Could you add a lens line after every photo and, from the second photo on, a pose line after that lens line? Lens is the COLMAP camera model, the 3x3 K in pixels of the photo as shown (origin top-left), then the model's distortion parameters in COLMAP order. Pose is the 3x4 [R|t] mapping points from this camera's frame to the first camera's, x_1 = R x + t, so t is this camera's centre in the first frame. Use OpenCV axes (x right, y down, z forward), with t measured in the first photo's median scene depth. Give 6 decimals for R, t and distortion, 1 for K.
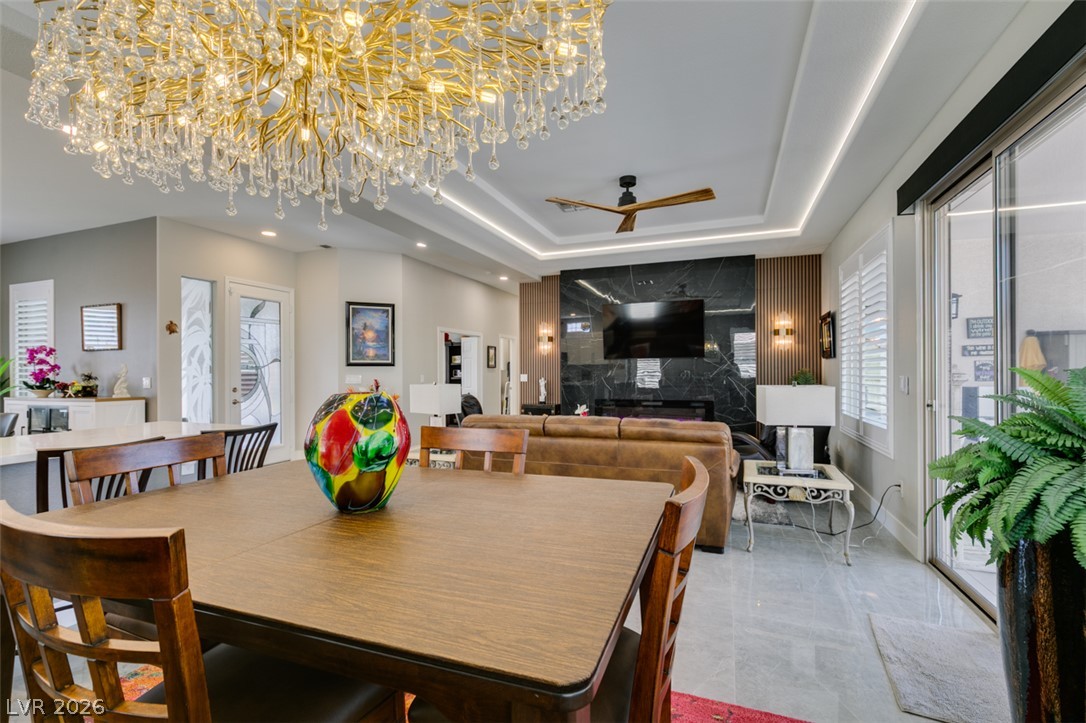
lens RADIAL K [[490.2, 0, 542.6], [0, 490.2, 370.6], [0, 0, 1]] dist [-0.001876, -0.001823]
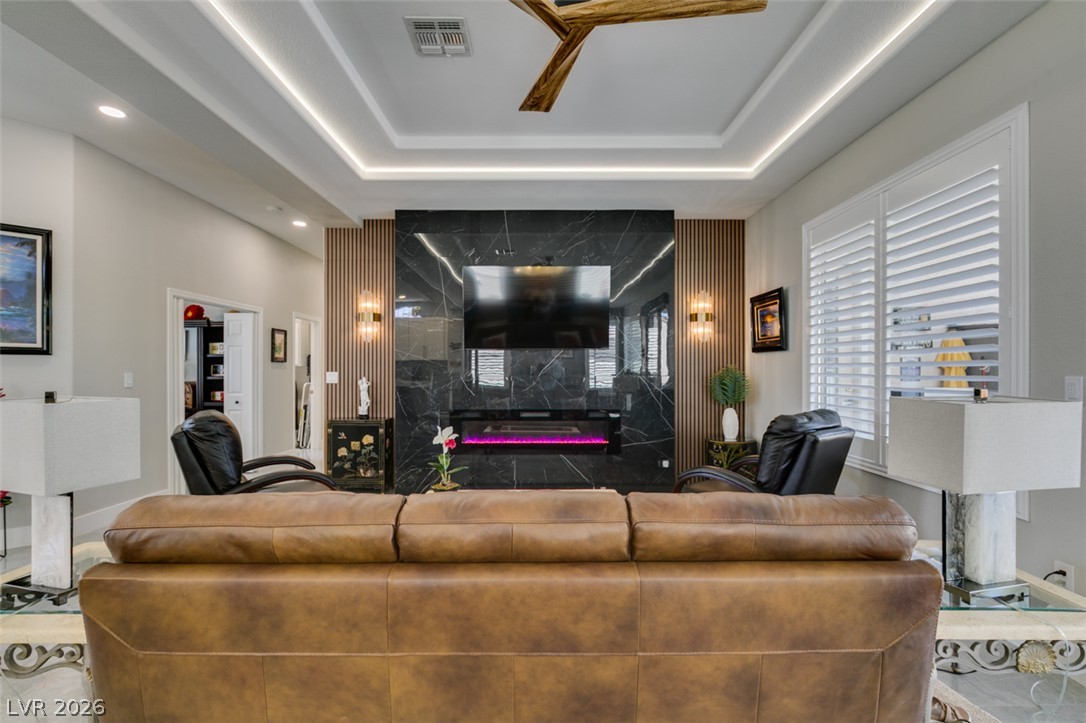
lens RADIAL K [[490.2, 0, 542.6], [0, 490.2, 370.6], [0, 0, 1]] dist [-0.001876, -0.001823]
pose [[0.933890, 0.003704, 0.357540, -0.012881], [-0.004802, 0.999986, 0.002184, 0.003725], [-0.357527, -0.003756, 0.933895, 0.375531]]
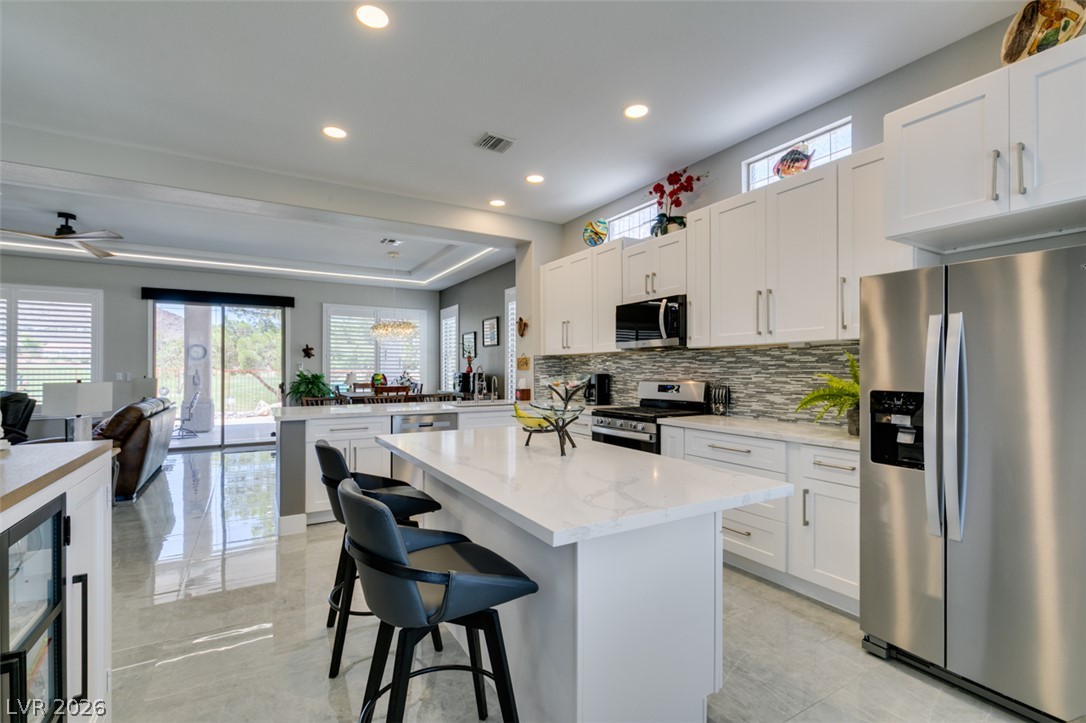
lens RADIAL K [[484.7, 0, 541.1], [0, 484.7, 369.7], [0, 0, 1]] dist [-0.000064, -0.000469]
pose [[-0.783276, 0.006792, 0.621636, -1.001282], [0.003859, 0.999974, -0.006064, 0.008959], [-0.621662, -0.002351, -0.783282, 0.794431]]
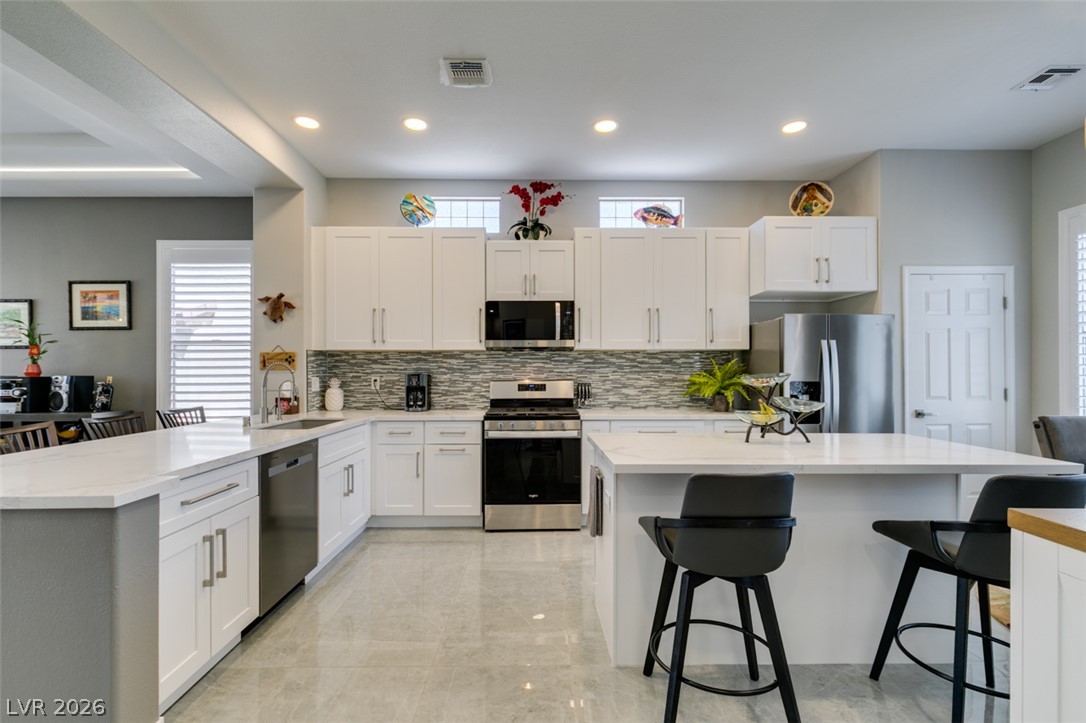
lens RADIAL K [[484.7, 0, 541.1], [0, 484.7, 369.7], [0, 0, 1]] dist [-0.000064, -0.000469]
pose [[-0.928958, 0.008738, -0.370082, -0.518161], [0.008931, 0.999959, 0.001192, 0.005525], [0.370077, -0.002198, -0.928998, 0.809233]]
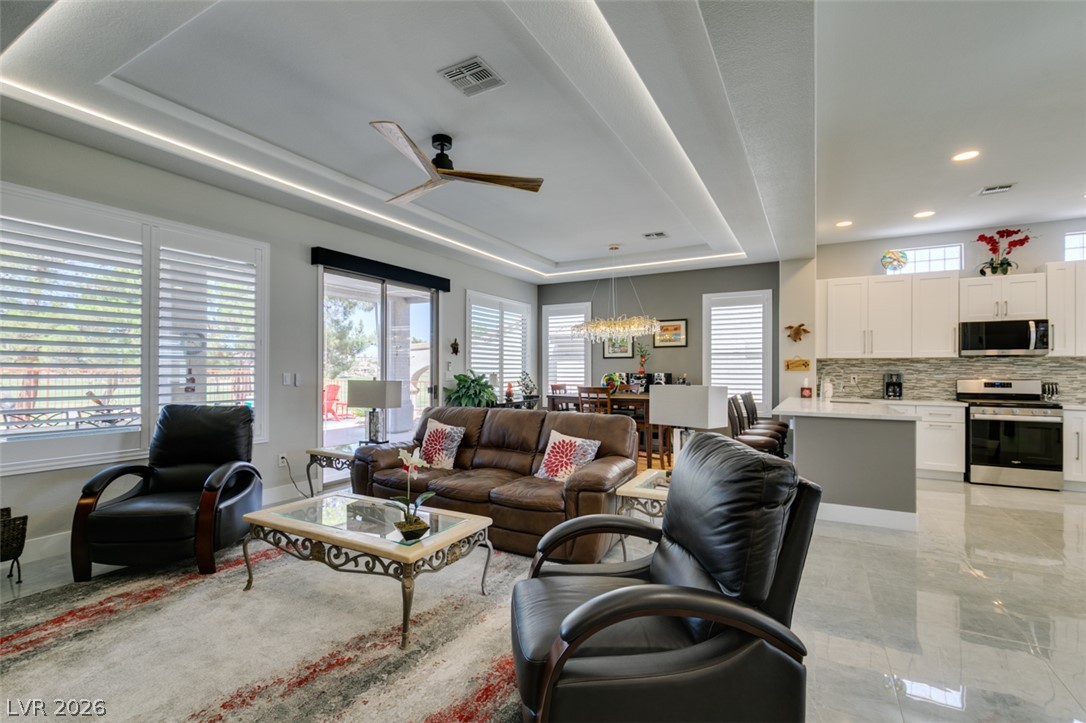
lens RADIAL K [[485.9, 0, 540.6], [0, 485.9, 367.9], [0, 0, 1]] dist [-0.000899, -0.000121]
pose [[-0.988666, 0.003776, 0.150083, -0.077288], [0.002631, 0.999966, -0.007831, 0.004325], [-0.150107, -0.007347, -0.988642, 1.173629]]
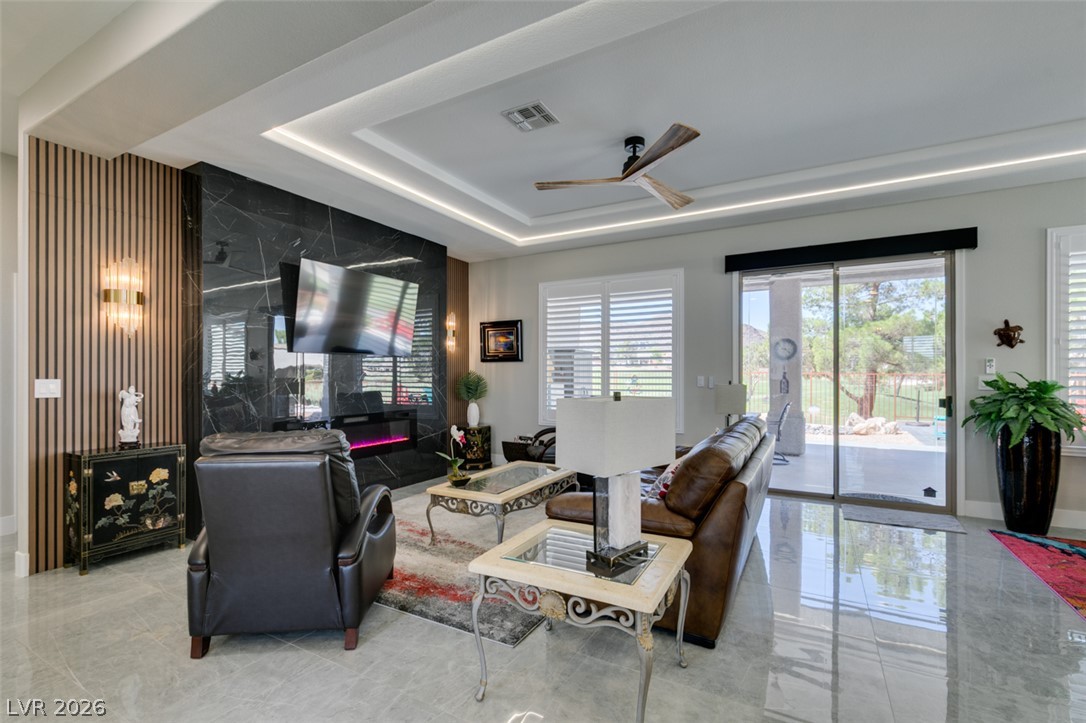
lens RADIAL K [[485.6, 0, 544.8], [0, 485.6, 372.5], [0, 0, 1]] dist [0.002140, 0.000165]
pose [[0.141961, 0.007193, 0.989846, -0.435096], [-0.001572, 0.999974, -0.007041, 0.005426], [-0.989871, -0.000557, 0.141969, 0.676628]]
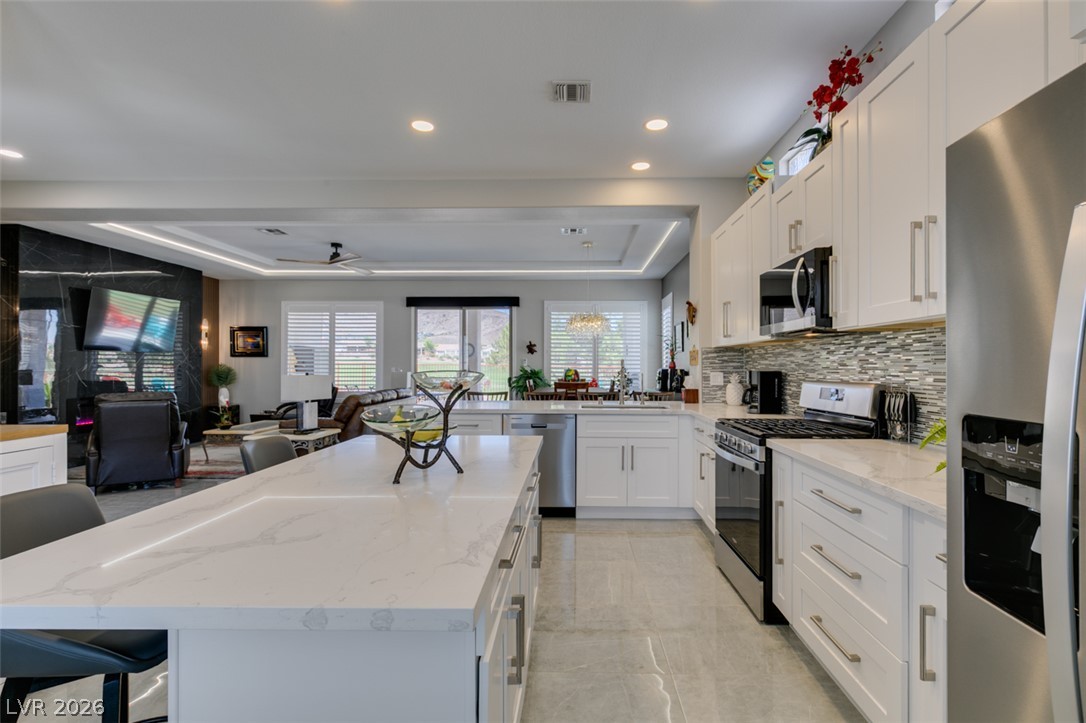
lens RADIAL K [[503.9, 0, 570.9], [0, 503.9, 364.3], [0, 0, 1]] dist [0.000763, 0.000305]
pose [[-0.347196, 0.008487, 0.937754, -1.063766], [-0.000850, 0.999956, -0.009365, 0.009292], [-0.937792, -0.004048, -0.347174, 0.558457]]
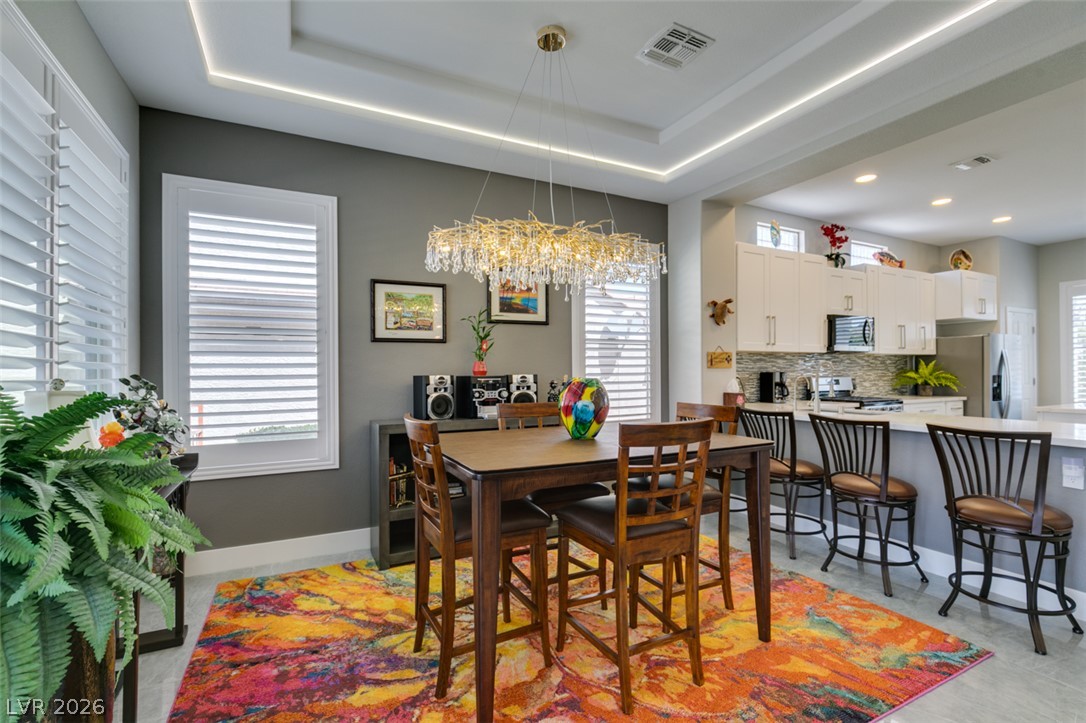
lens RADIAL K [[485.9, 0, 540.6], [0, 485.9, 367.9], [0, 0, 1]] dist [-0.000899, -0.000121]
pose [[-0.674695, 0.005208, -0.738079, 0.208807], [0.011044, 0.999934, -0.003040, 0.002658], [0.738014, -0.010202, -0.674708, 0.401022]]
